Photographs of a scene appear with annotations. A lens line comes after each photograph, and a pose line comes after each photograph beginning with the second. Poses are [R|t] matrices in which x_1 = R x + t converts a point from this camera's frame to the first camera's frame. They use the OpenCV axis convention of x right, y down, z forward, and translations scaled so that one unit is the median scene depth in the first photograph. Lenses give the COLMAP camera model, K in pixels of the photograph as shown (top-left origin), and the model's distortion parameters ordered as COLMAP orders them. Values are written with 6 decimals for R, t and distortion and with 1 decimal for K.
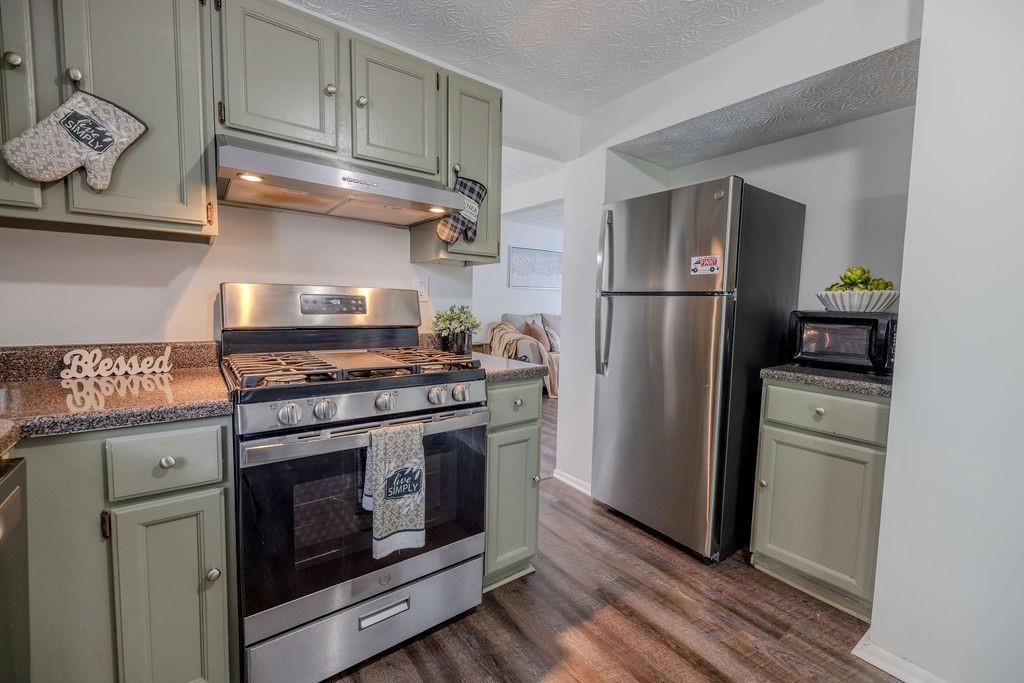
lens RADIAL K [[424.3, 0, 512.4], [0, 424.3, 337.3], [0, 0, 1]] dist [0.000584, -0.000224]
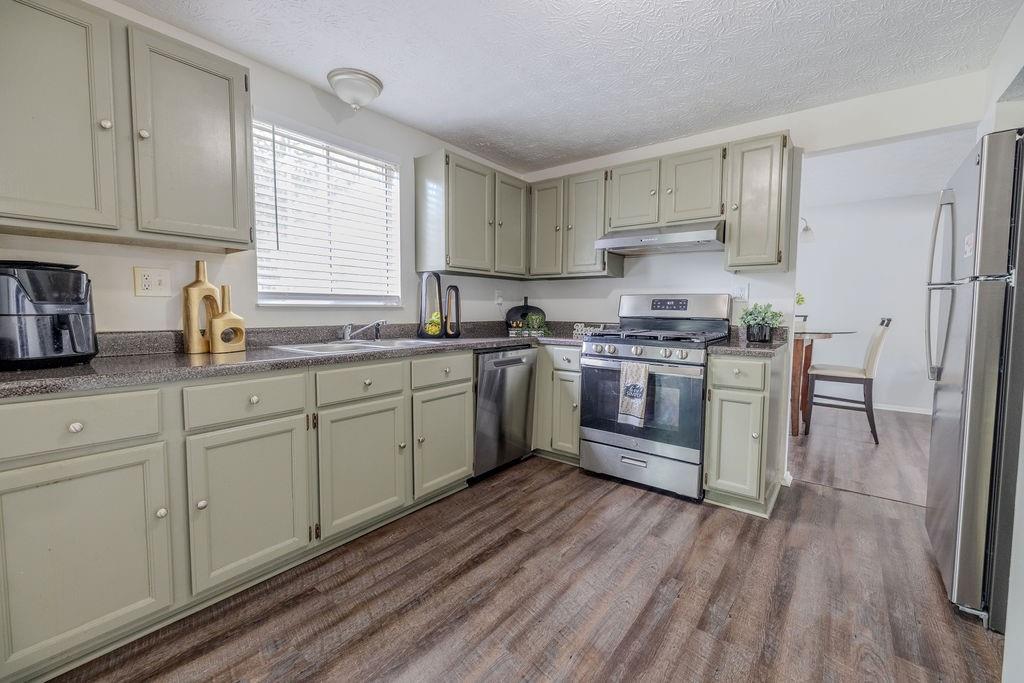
lens RADIAL K [[424.3, 0, 512.0], [0, 424.3, 337.6], [0, 0, 1]] dist [0.000584, -0.000224]
pose [[0.265676, 0.046998, -0.962916, 1.434805], [-0.077004, 0.996654, 0.027399, 0.078401], [0.960982, 0.066869, 0.268407, -0.097370]]
